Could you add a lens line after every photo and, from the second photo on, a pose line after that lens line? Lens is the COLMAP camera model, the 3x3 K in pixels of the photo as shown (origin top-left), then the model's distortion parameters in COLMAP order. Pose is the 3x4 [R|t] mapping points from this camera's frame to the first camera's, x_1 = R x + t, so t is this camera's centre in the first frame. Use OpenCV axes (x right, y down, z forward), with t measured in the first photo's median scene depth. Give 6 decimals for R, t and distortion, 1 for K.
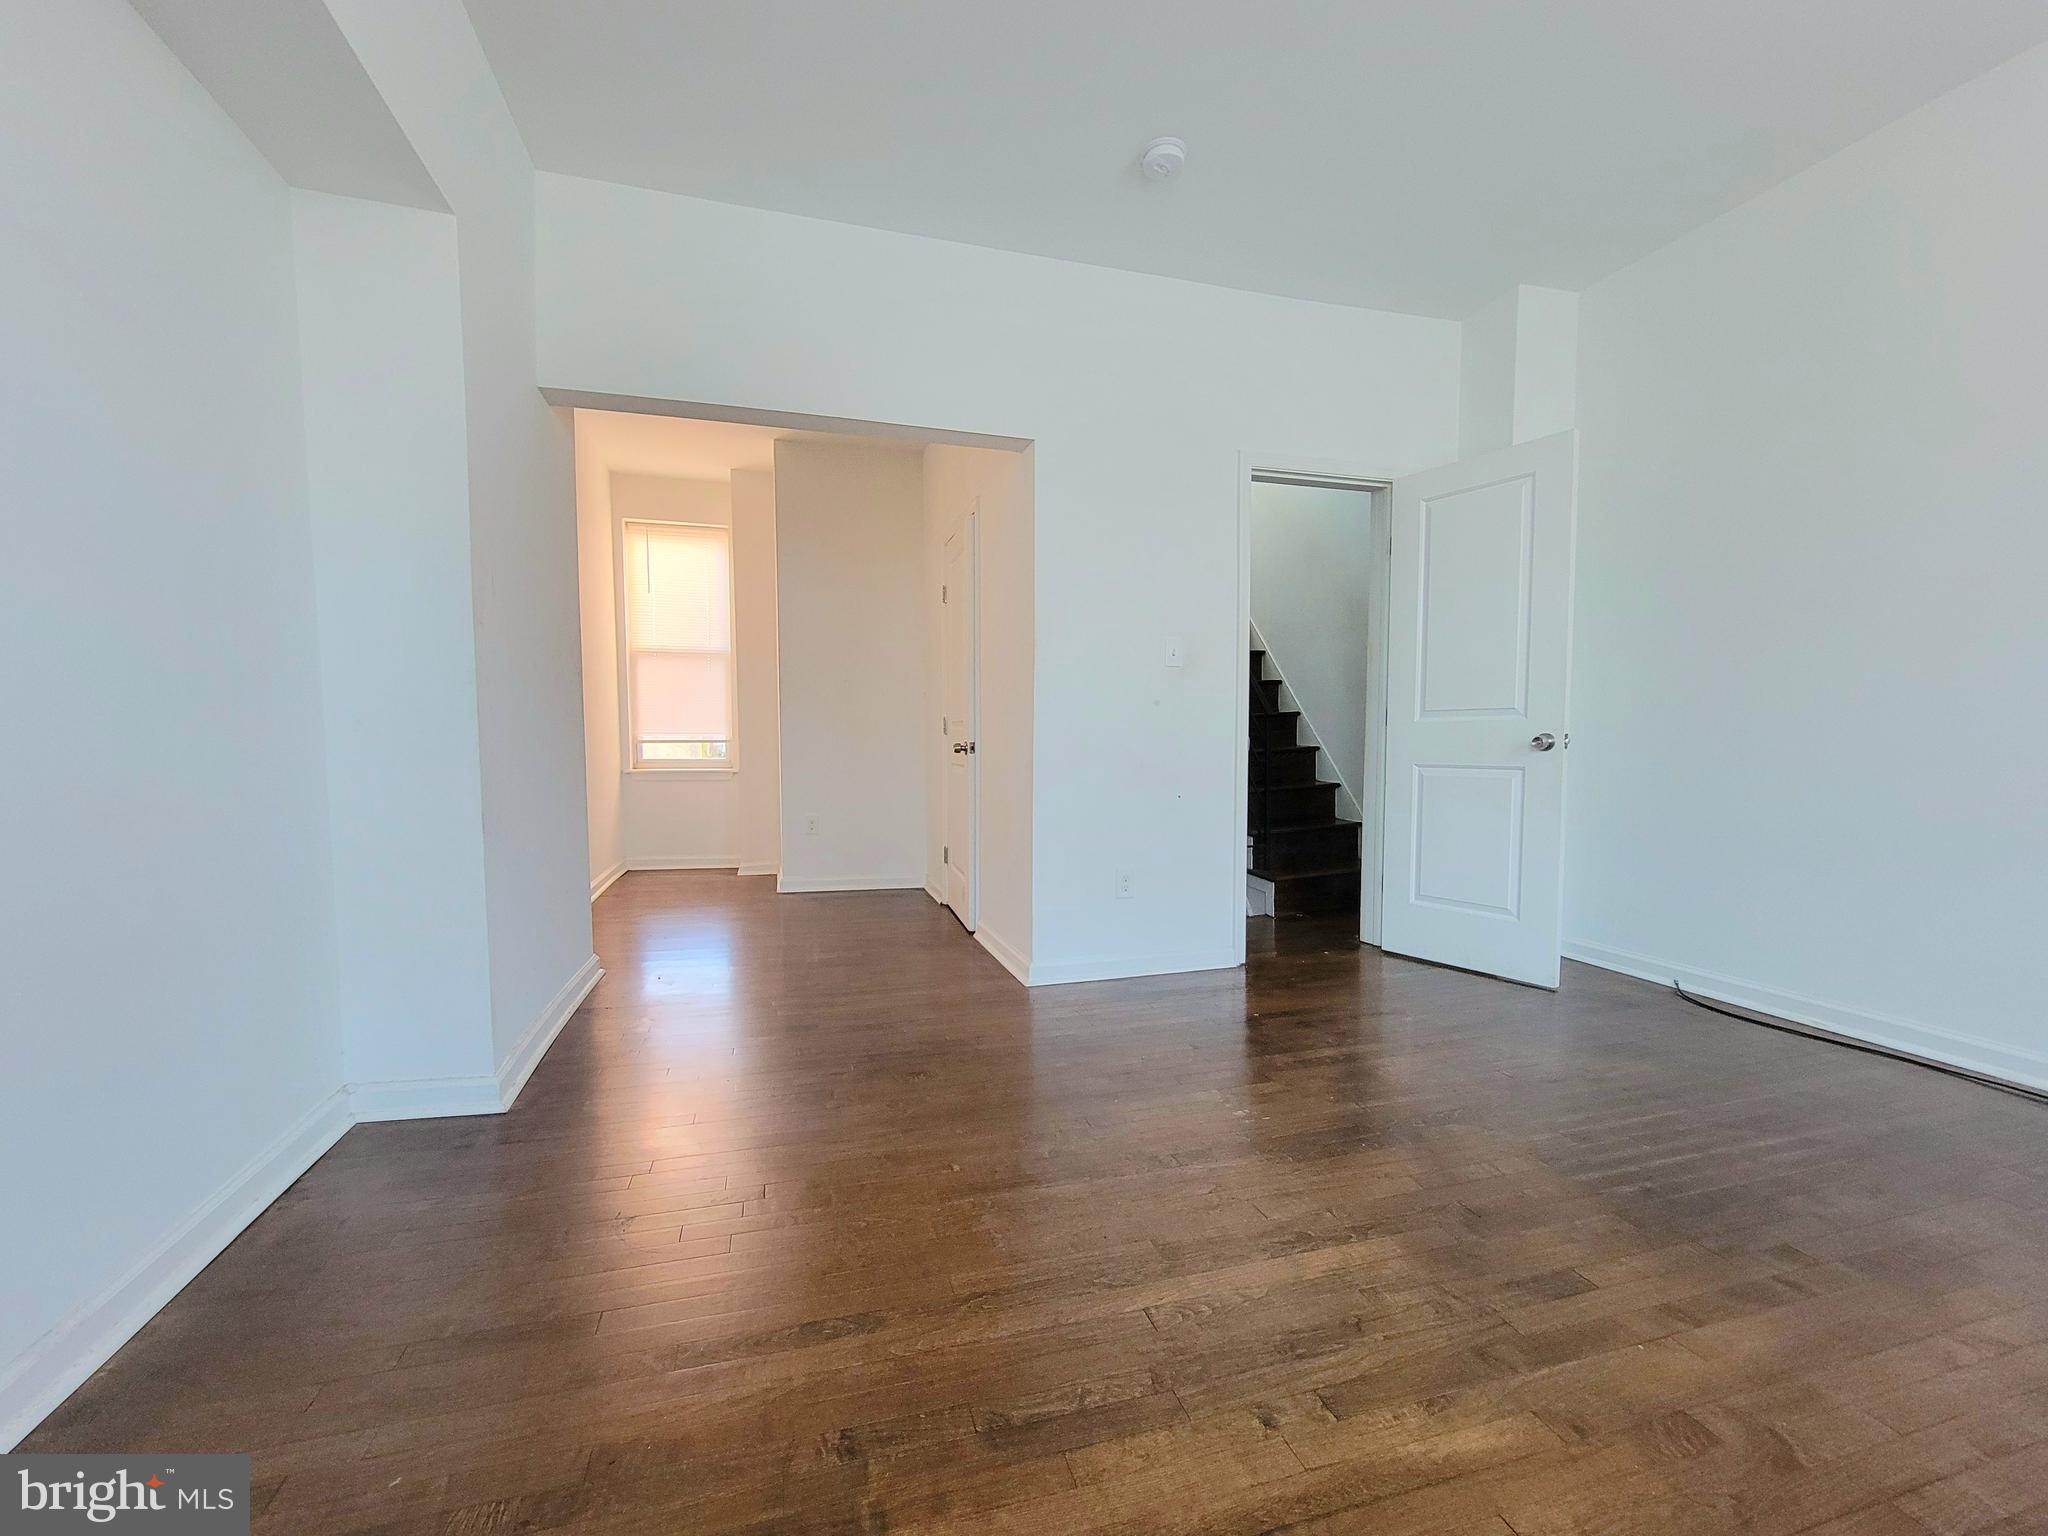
lens RADIAL K [[831.7, 0, 1013.6], [0, 831.7, 794.6], [0, 0, 1]] dist [-0.002162, -0.000352]
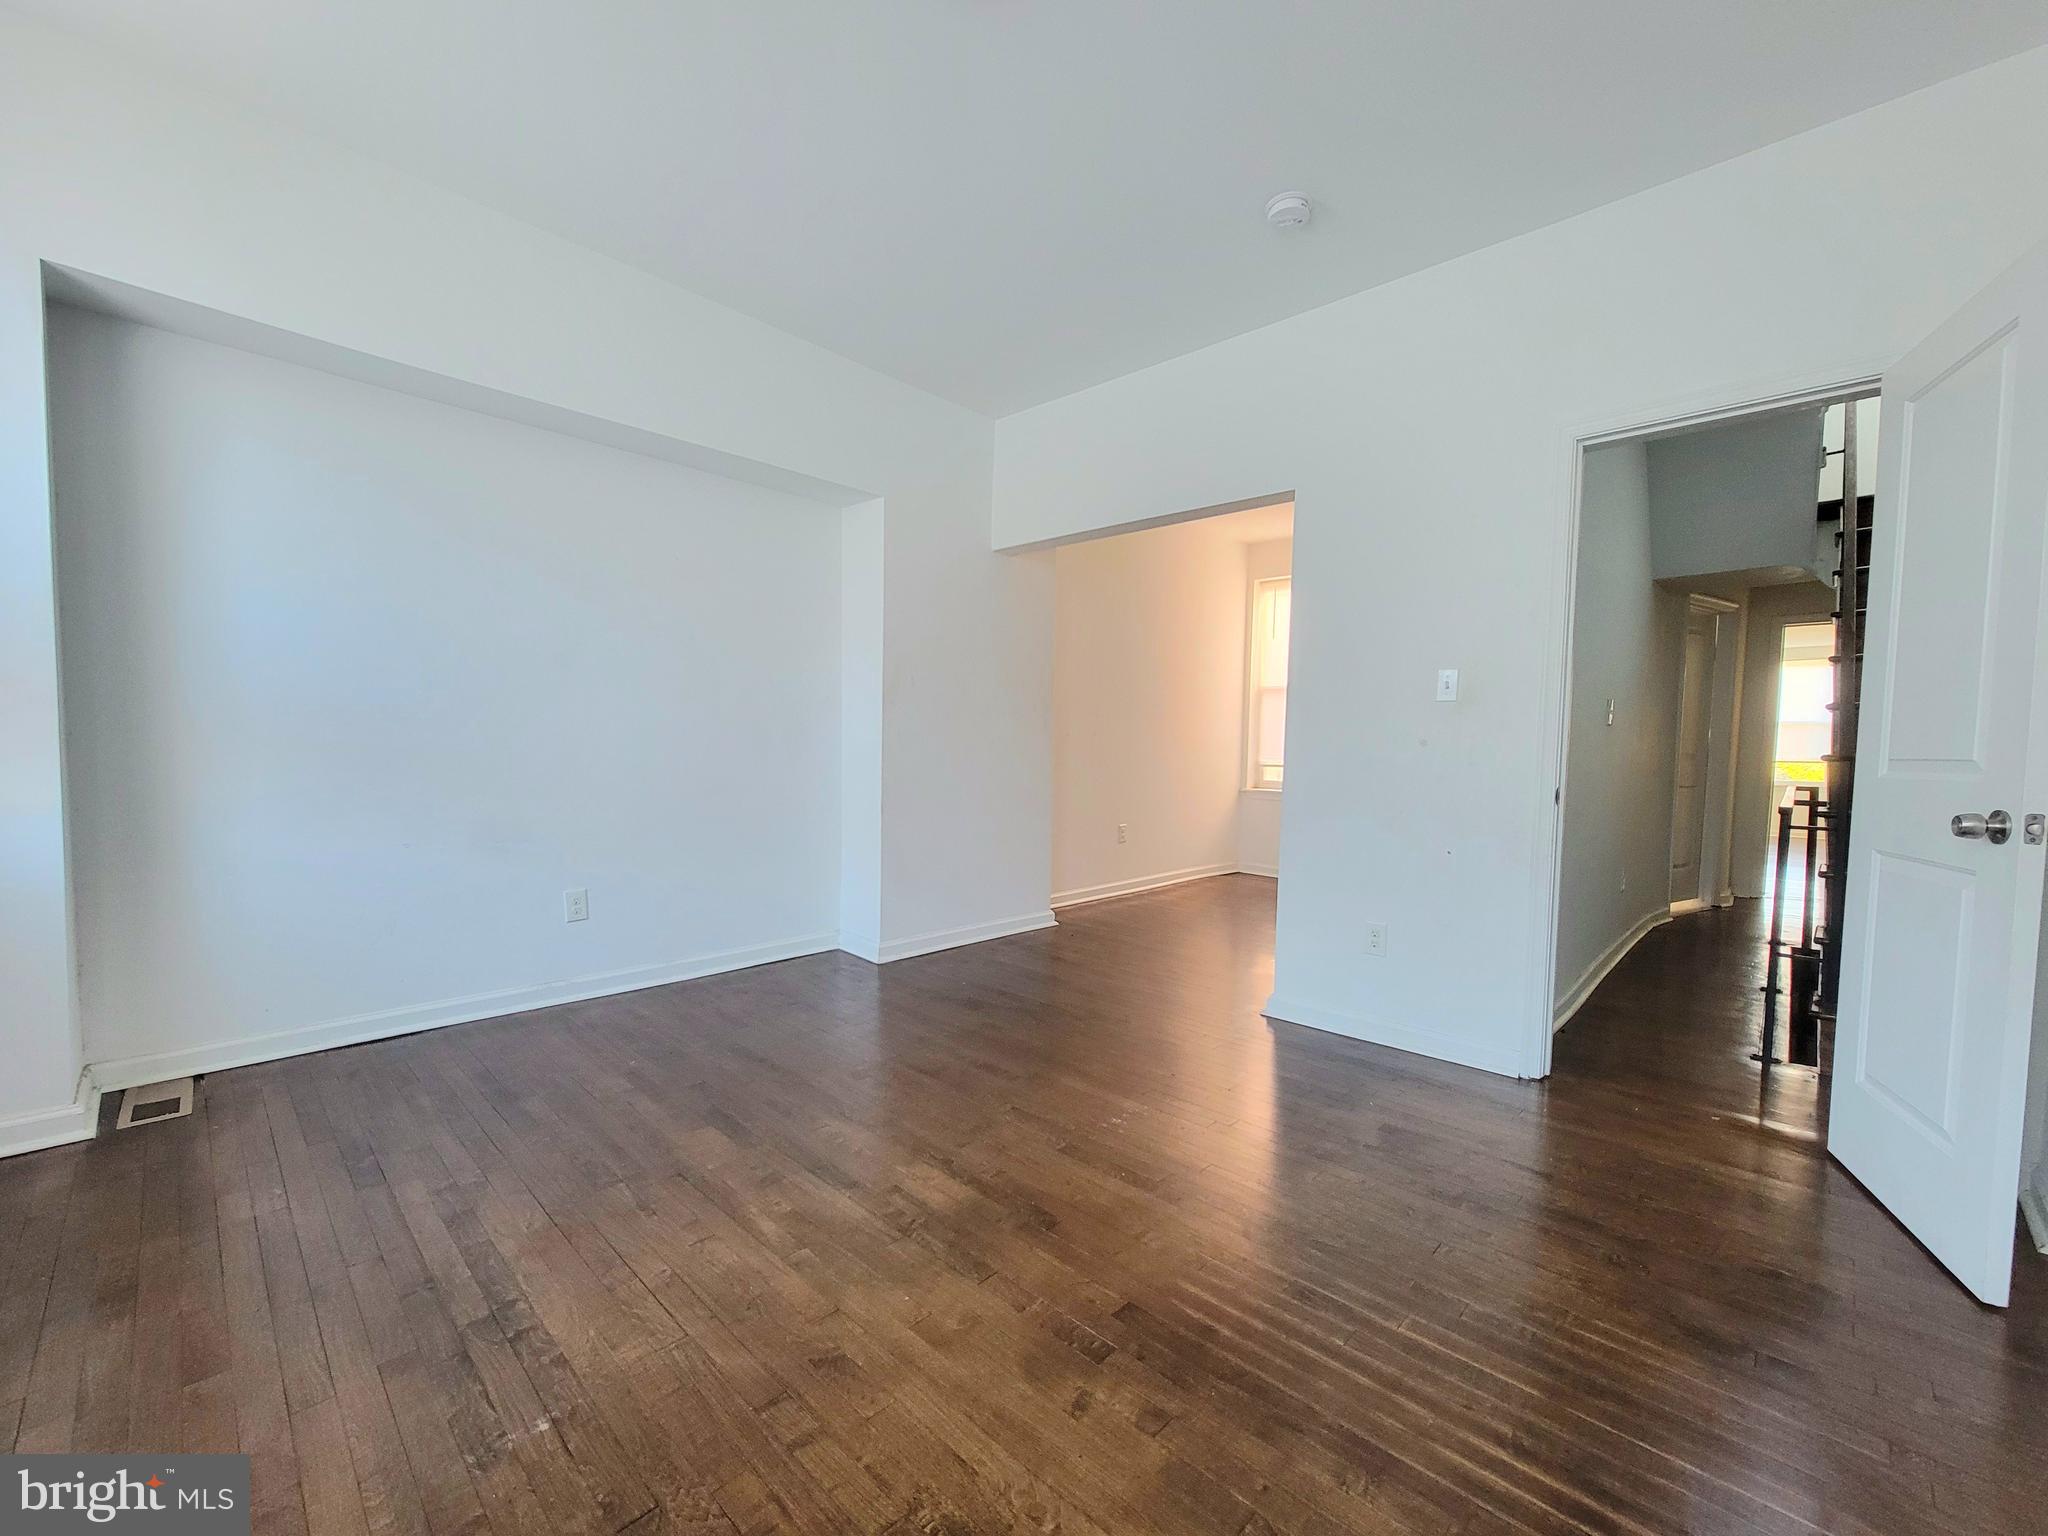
lens RADIAL K [[831.7, 0, 1013.6], [0, 831.7, 794.6], [0, 0, 1]] dist [-0.002162, -0.000352]
pose [[0.502793, 0.061981, -0.862182, 0.679436], [-0.079866, 0.996491, 0.025062, -0.041356], [0.860709, 0.056258, 0.505979, 0.176216]]
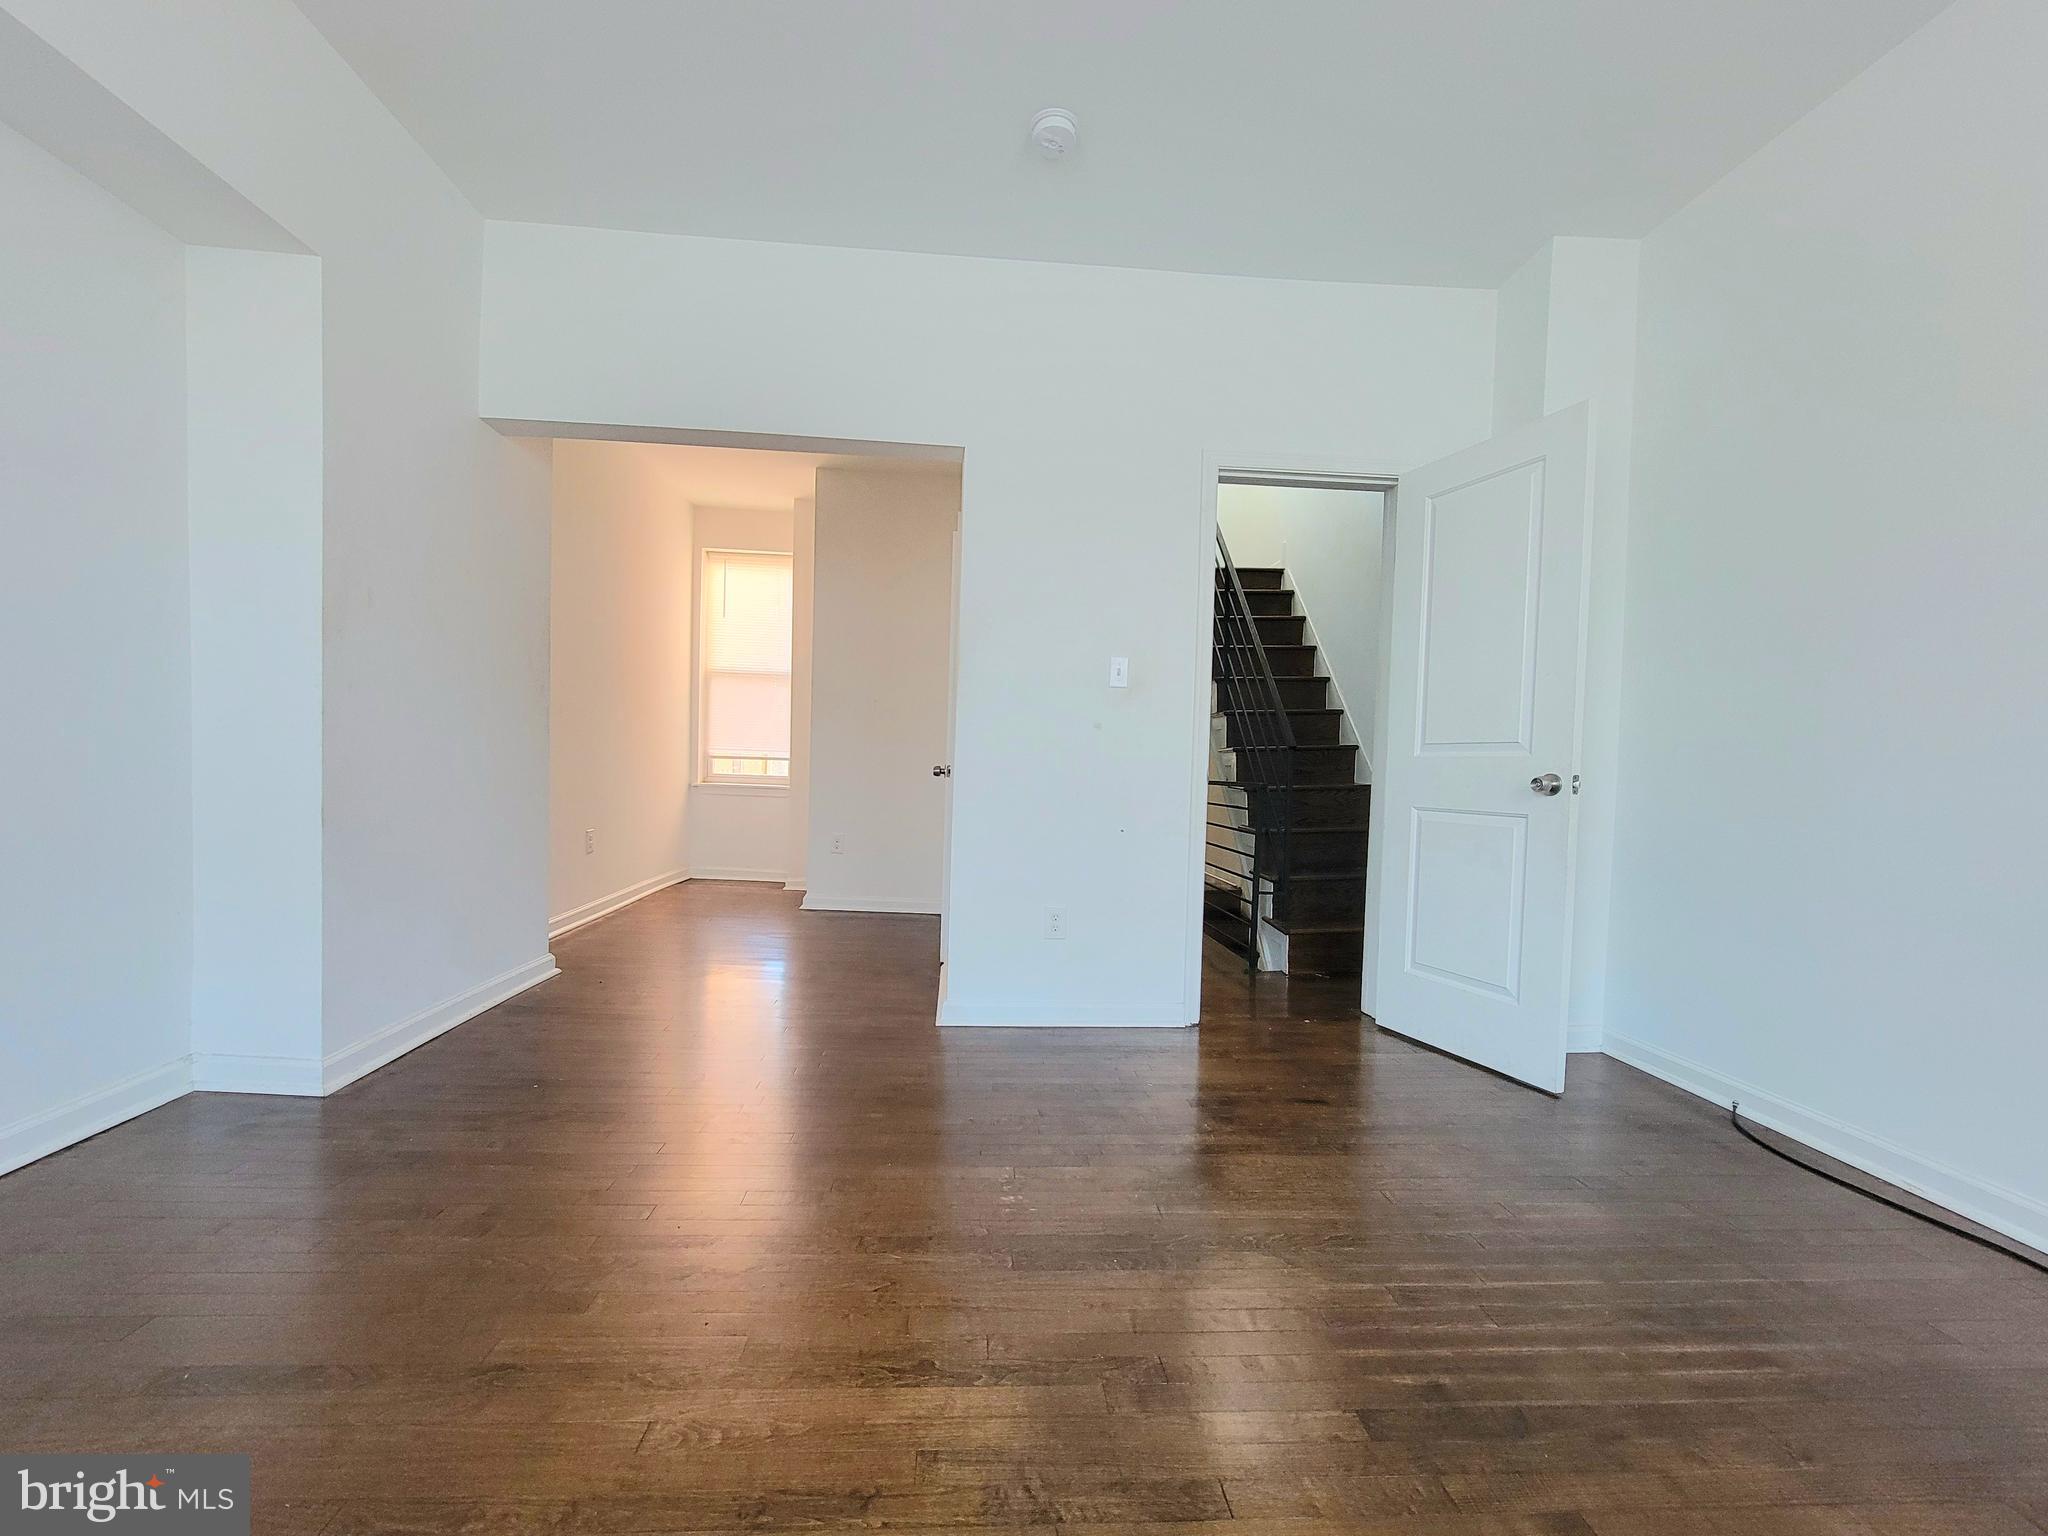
lens RADIAL K [[829.0, 0, 1014.1], [0, 829.0, 794.5], [0, 0, 1]] dist [-0.000224, 0.000137]
pose [[0.976417, 0.040447, -0.212071, 0.264500], [-0.048131, 0.998354, -0.031192, -0.003013], [0.210461, 0.040664, 0.976756, 0.091265]]
